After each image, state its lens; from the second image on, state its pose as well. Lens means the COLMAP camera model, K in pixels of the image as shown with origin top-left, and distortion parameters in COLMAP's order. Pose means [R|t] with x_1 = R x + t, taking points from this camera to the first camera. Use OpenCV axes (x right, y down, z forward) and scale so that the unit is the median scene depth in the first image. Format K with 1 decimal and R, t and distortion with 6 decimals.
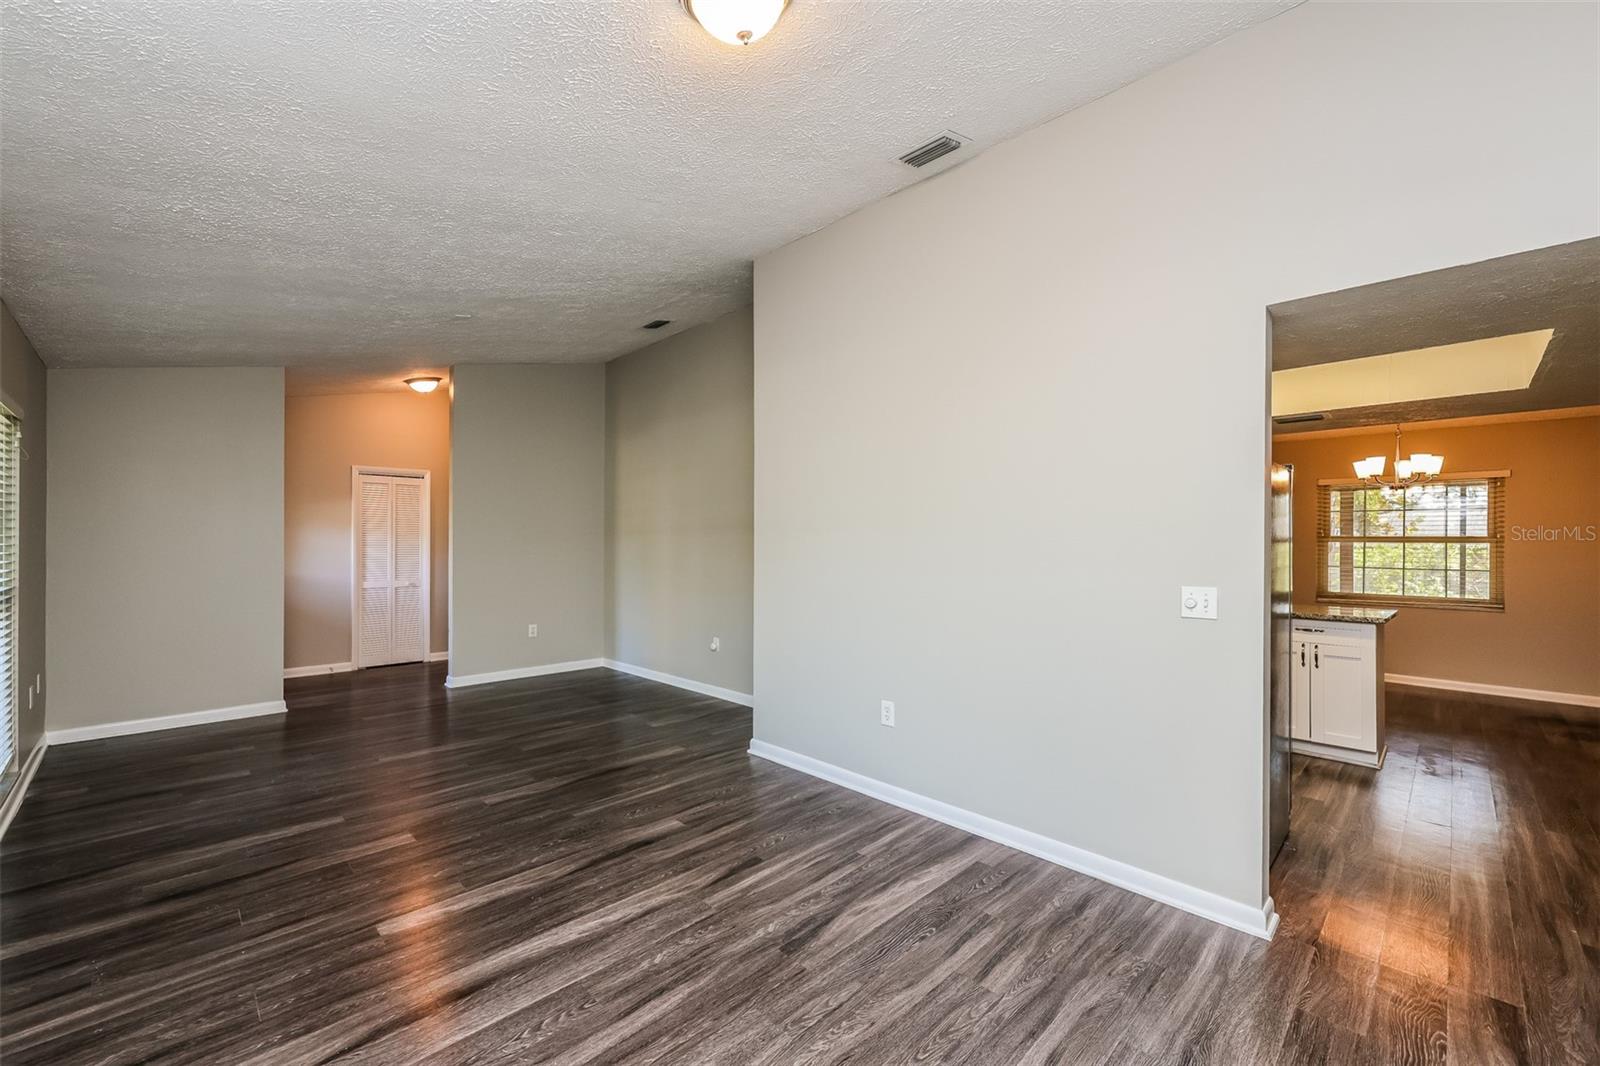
lens RADIAL K [[648.2, 0, 796.7], [0, 648.2, 543.0], [0, 0, 1]] dist [-0.000247, -0.000016]
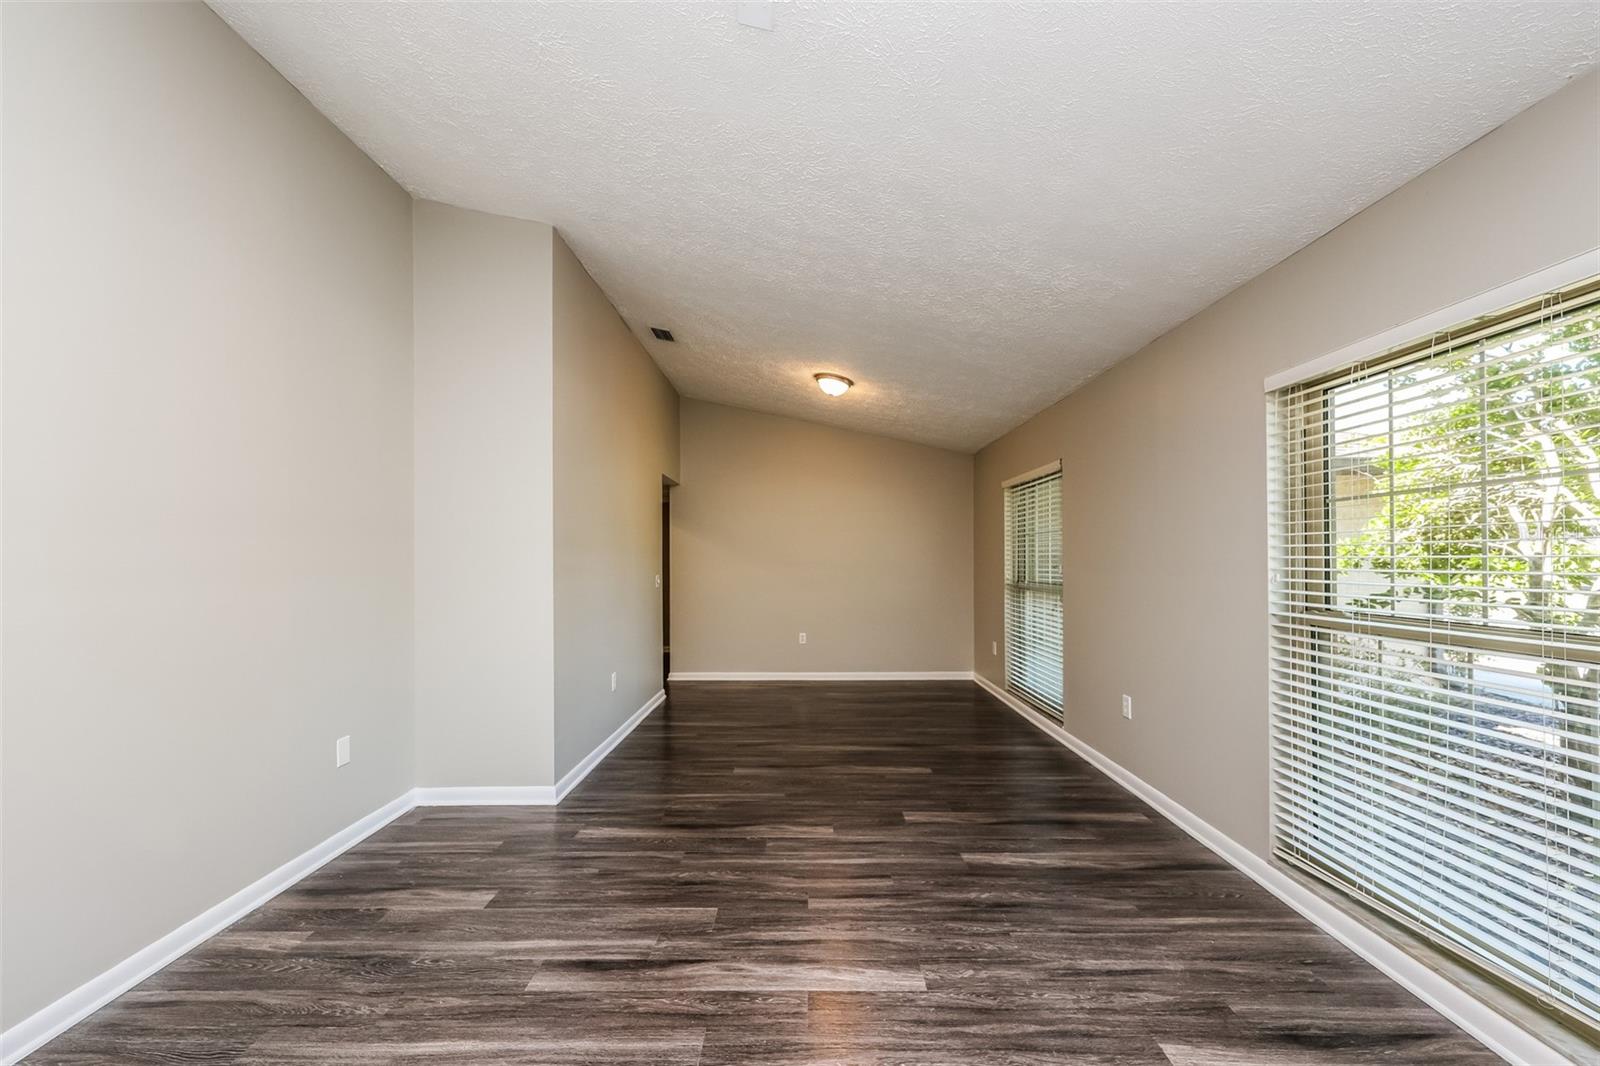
lens RADIAL K [[648.2, 0, 796.7], [0, 648.2, 543.0], [0, 0, 1]] dist [-0.000247, -0.000016]
pose [[-0.709812, 0.019162, 0.704130, -1.109766], [0.000167, 0.999634, -0.027035, 0.005493], [-0.704391, -0.019073, -0.709556, 1.705129]]
